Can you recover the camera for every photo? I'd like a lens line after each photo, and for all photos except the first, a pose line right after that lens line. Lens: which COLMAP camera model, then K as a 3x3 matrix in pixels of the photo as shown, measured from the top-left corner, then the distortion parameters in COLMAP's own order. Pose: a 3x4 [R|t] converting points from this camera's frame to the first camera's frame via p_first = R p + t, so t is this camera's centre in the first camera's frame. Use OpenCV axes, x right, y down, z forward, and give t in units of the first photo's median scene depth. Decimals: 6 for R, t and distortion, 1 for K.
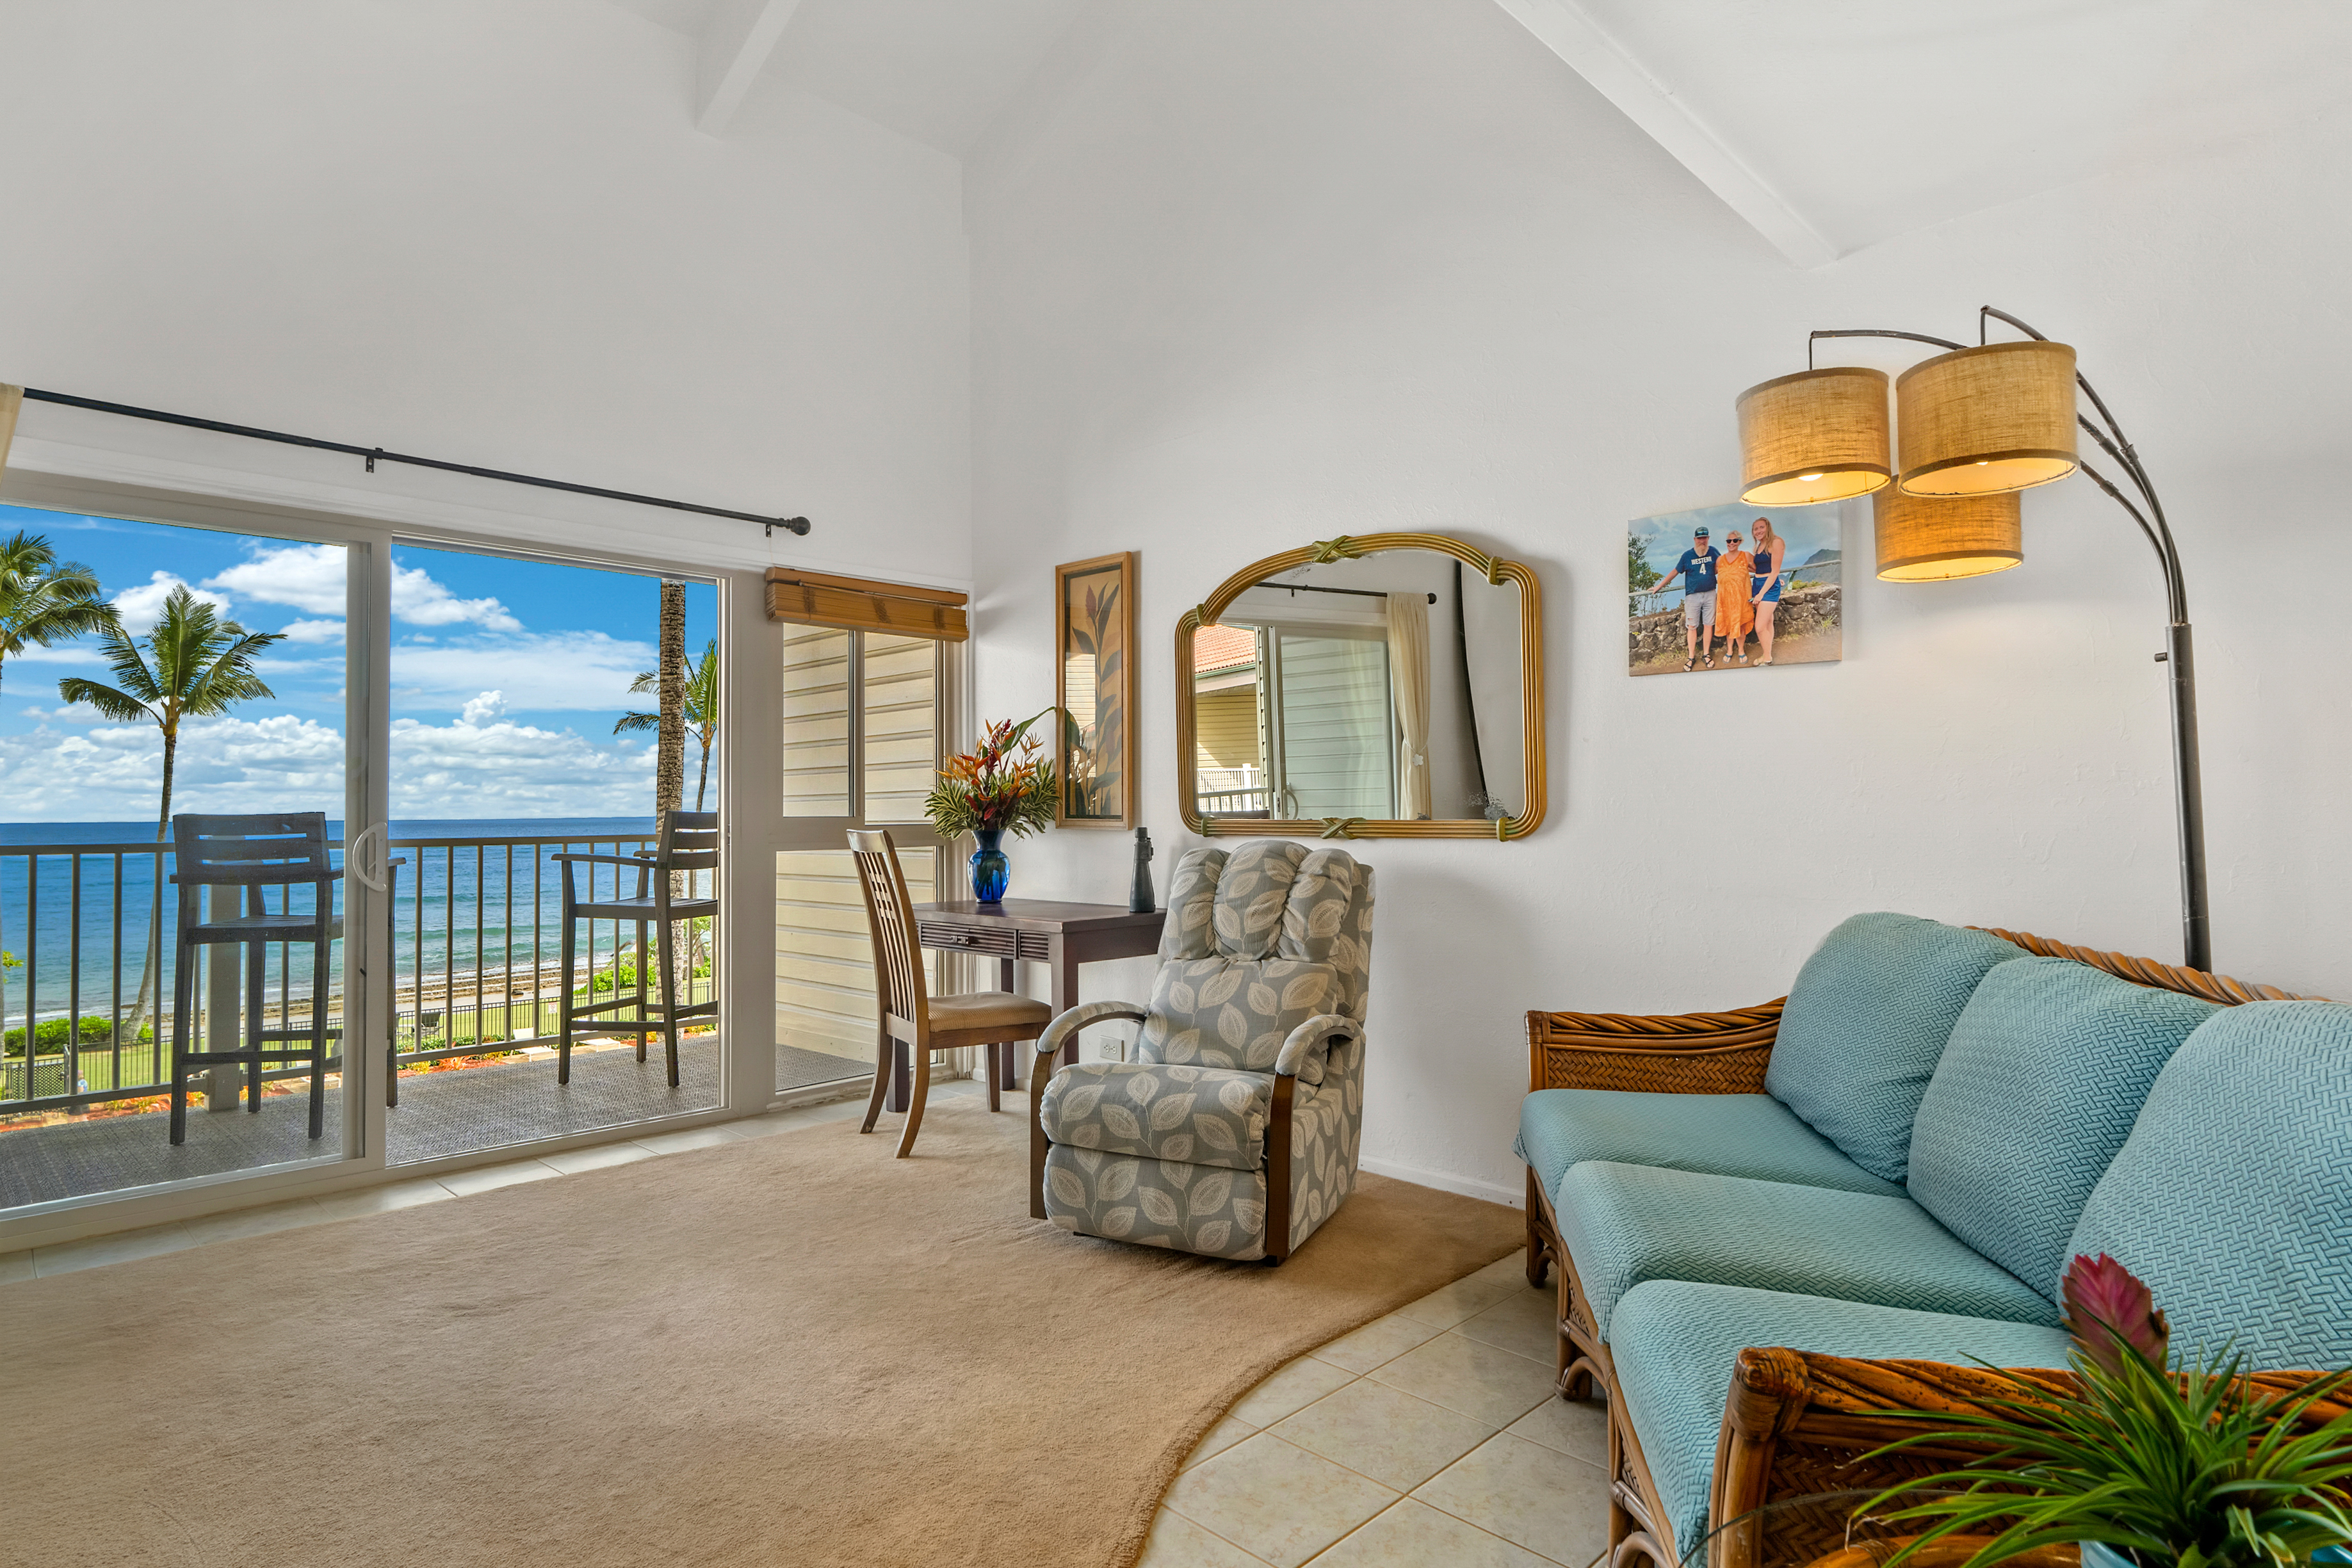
lens RADIAL K [[1274.4, 0, 1152.3], [0, 1274.4, 782.6], [0, 0, 1]] dist [-0.002482, -0.001009]
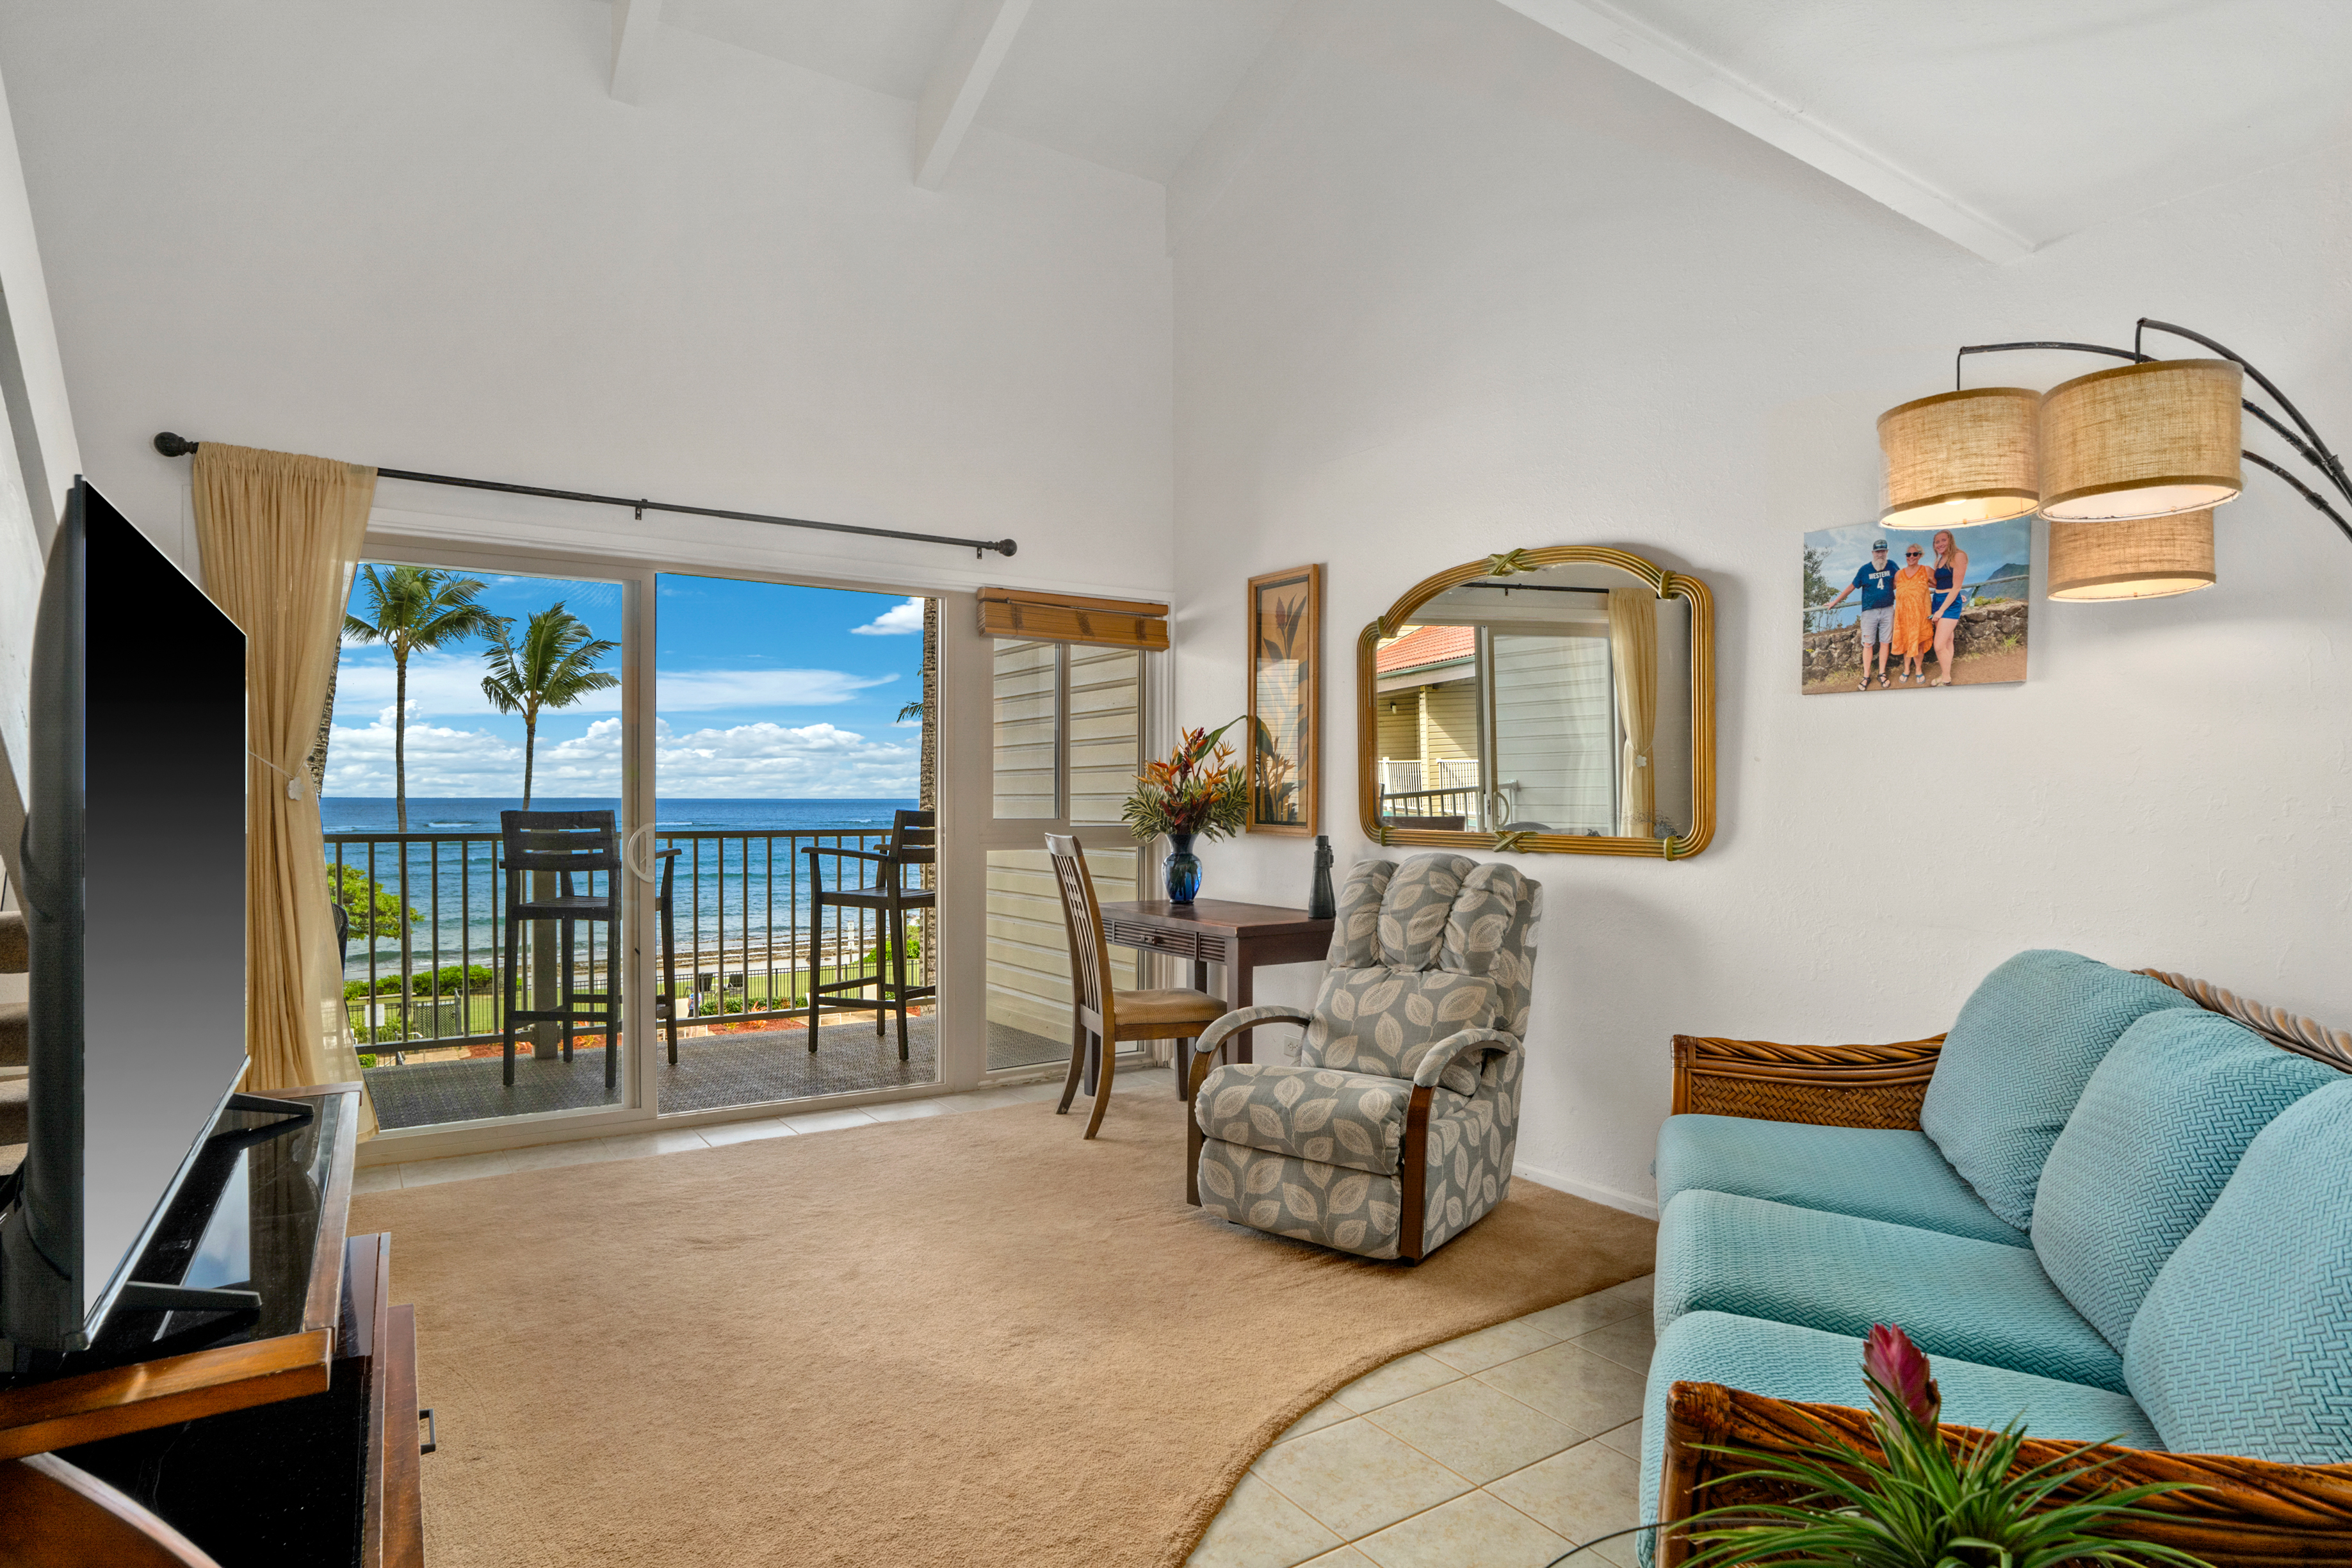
lens RADIAL K [[1274.9, 0, 1150.9], [0, 1274.9, 817.1], [0, 0, 1]] dist [-0.055793, 0.036741]
pose [[0.979360, 0.013375, -0.201680, 0.071905], [-0.005544, 0.999211, 0.039340, -0.021794], [0.202047, -0.037409, 0.978661, -0.033795]]
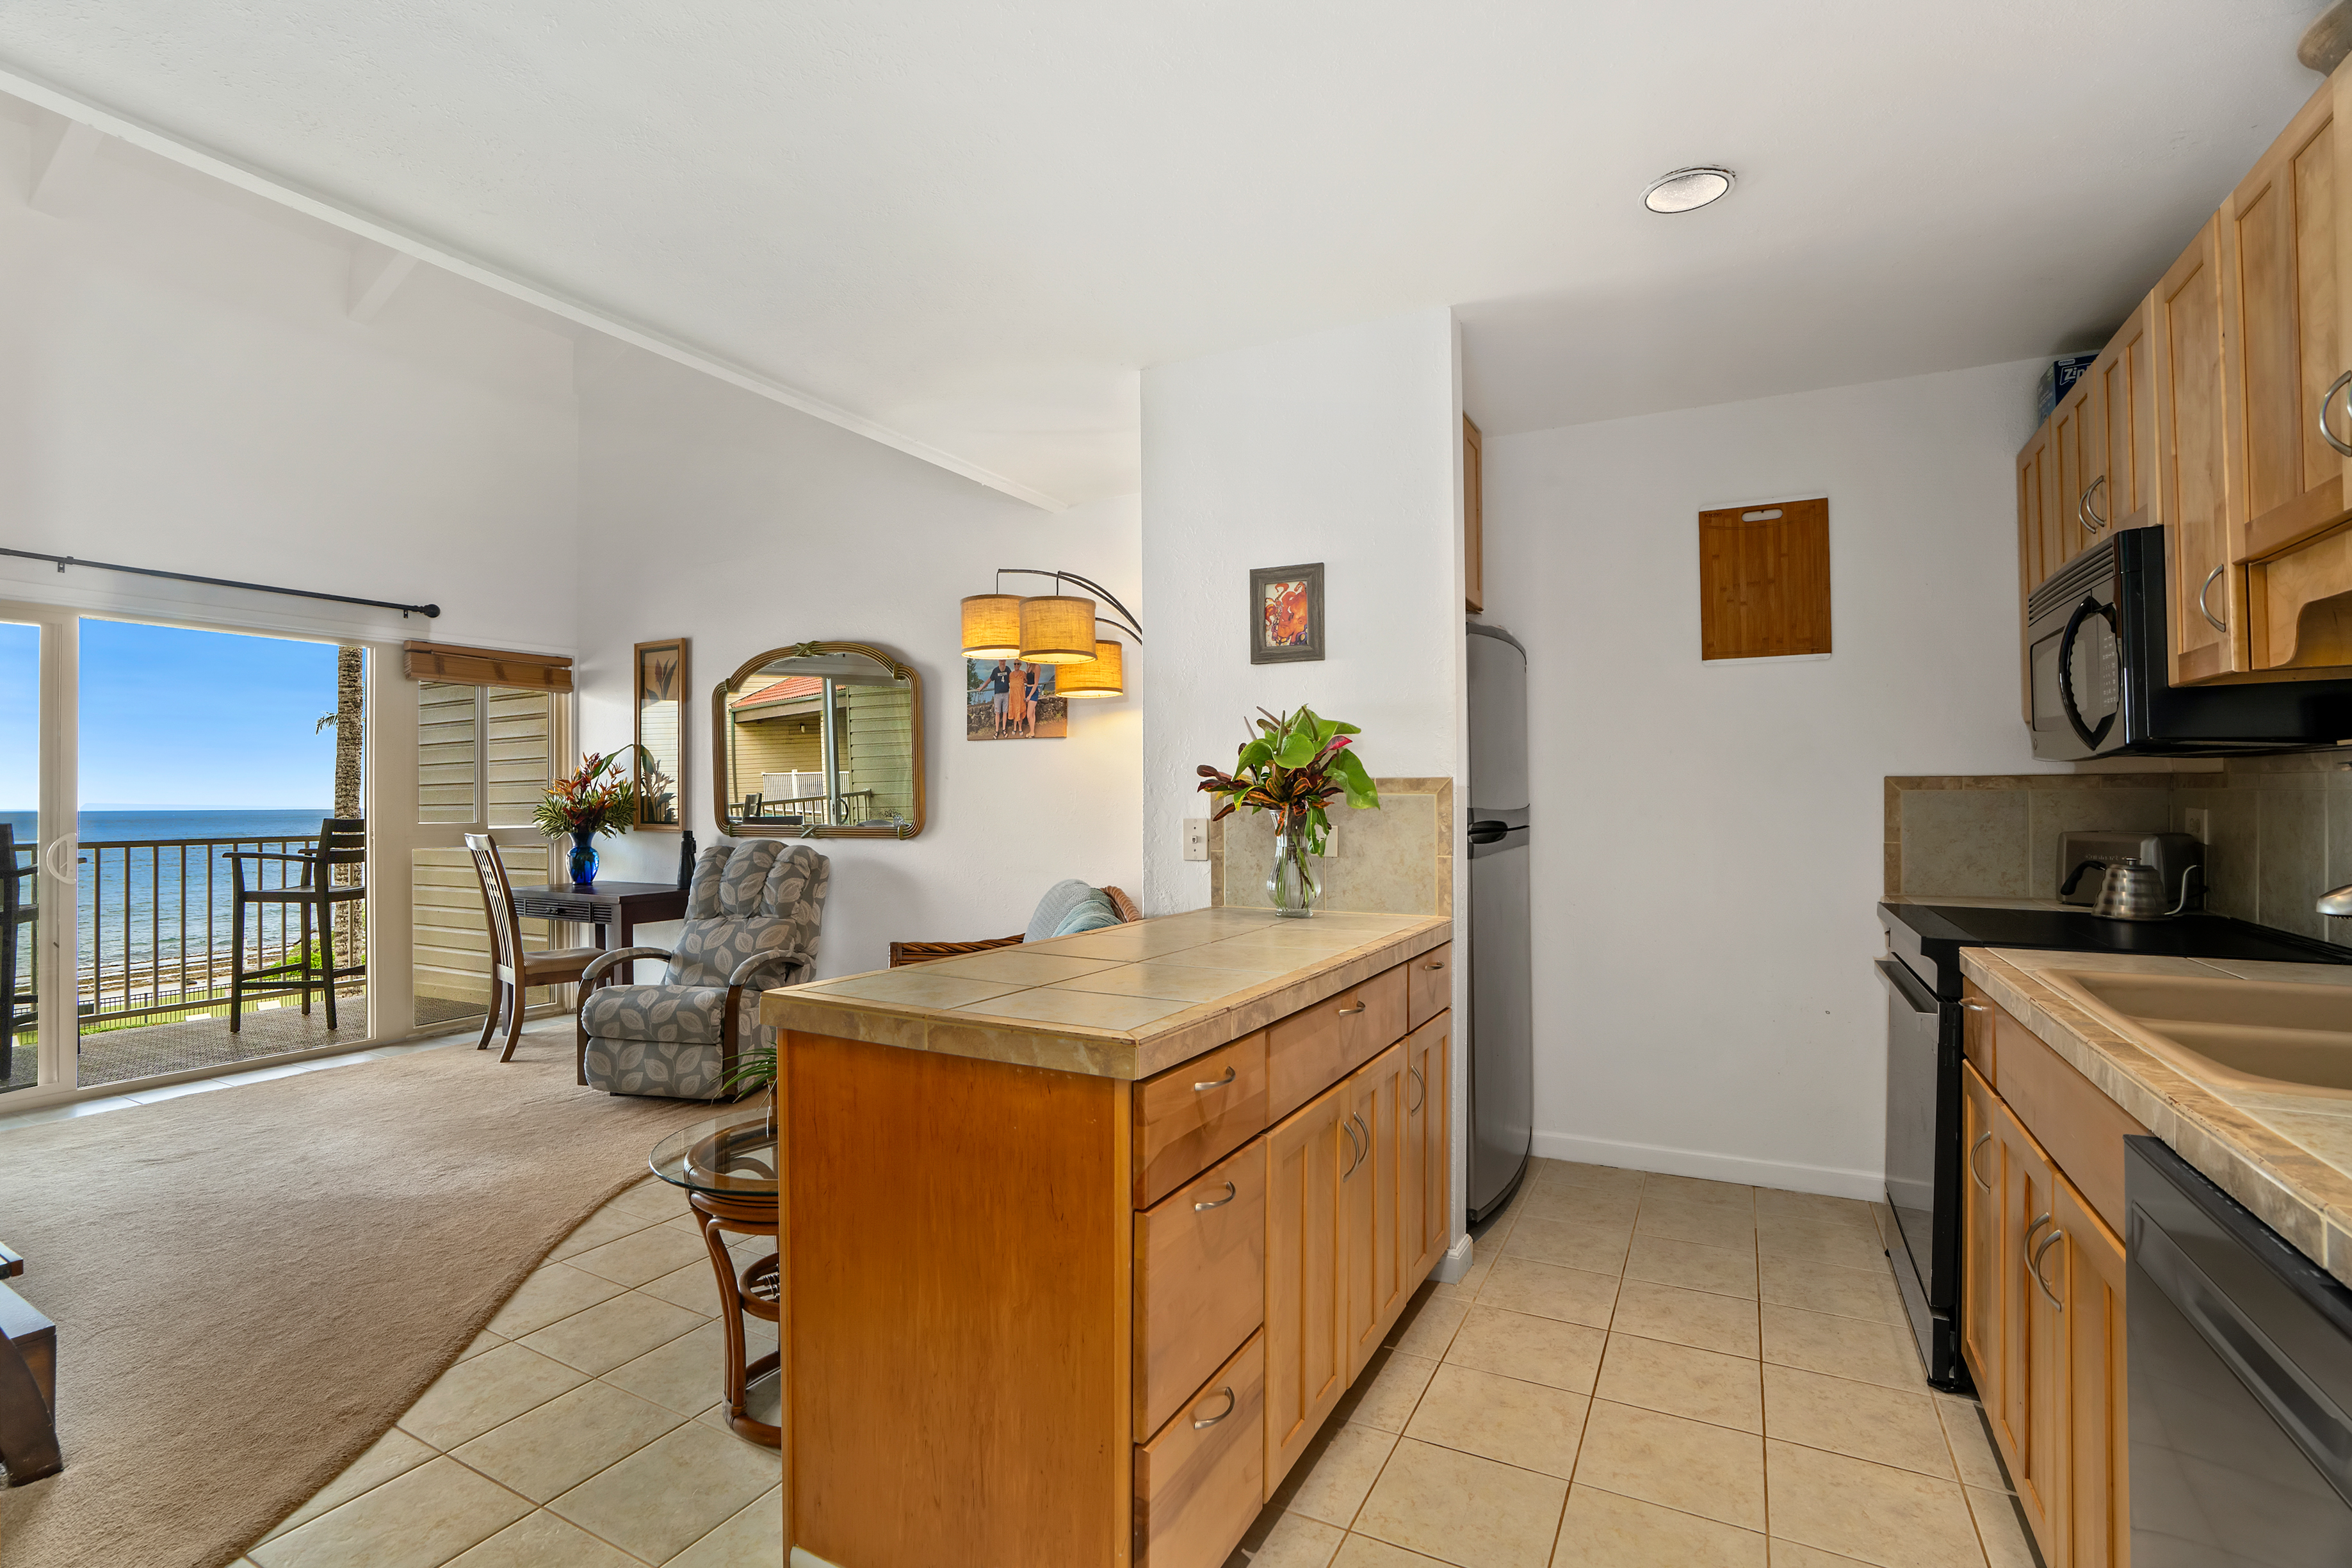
lens RADIAL K [[1090.4, 0, 1151.2], [0, 1090.4, 785.7], [0, 0, 1]] dist [-0.076929, 0.034734]
pose [[0.960623, 0.001324, 0.277853, 0.180300], [-0.003471, 0.999968, 0.007234, -0.030447], [-0.277835, -0.007913, 0.960596, -0.368582]]
